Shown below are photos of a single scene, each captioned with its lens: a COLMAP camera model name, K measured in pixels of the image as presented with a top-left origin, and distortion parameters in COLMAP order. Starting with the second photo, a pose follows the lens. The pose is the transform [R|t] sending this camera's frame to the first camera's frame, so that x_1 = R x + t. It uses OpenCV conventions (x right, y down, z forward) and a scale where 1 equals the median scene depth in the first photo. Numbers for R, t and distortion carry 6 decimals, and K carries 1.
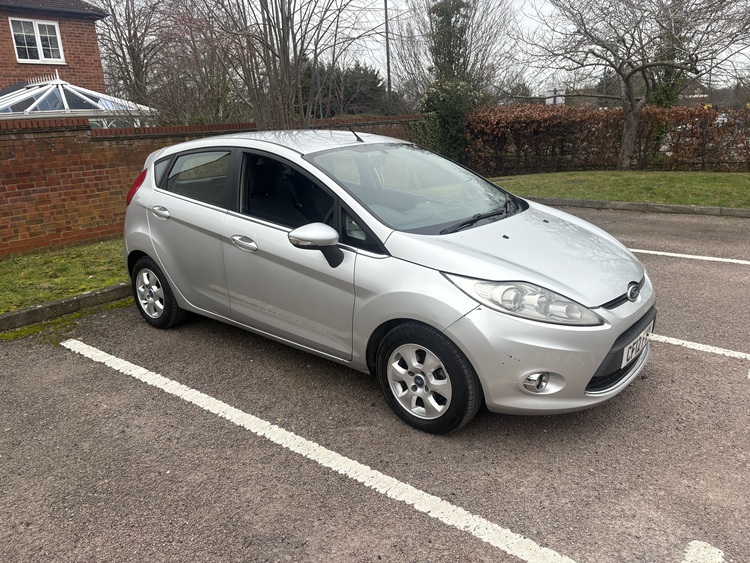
lens RADIAL K [[558.0, 0, 375.1], [0, 558.0, 279.6], [0, 0, 1]] dist [0.015025, -0.000300]
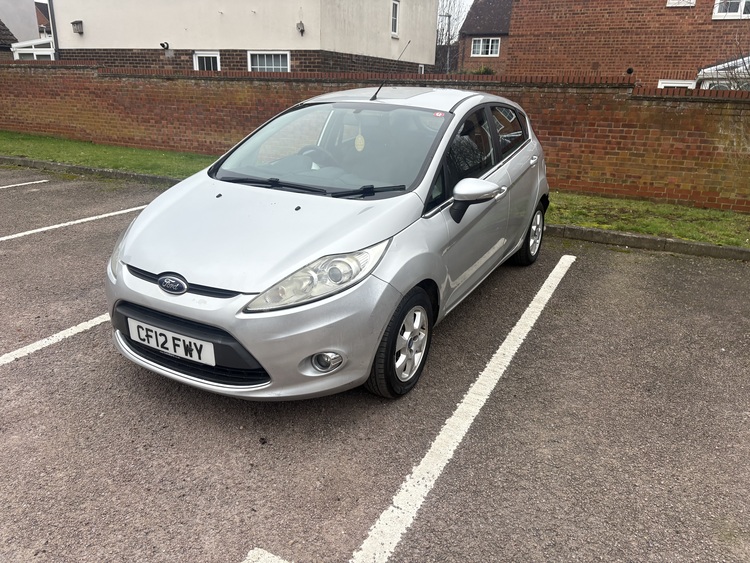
lens RADIAL K [[558.0, 0, 374.7], [0, 558.0, 283.0], [0, 0, 1]] dist [0.015025, -0.000300]
pose [[0.195133, 0.369388, -0.908557, 0.454031], [-0.304669, 0.903365, 0.301842, -0.116218], [0.932255, 0.217910, 0.288817, 0.361244]]
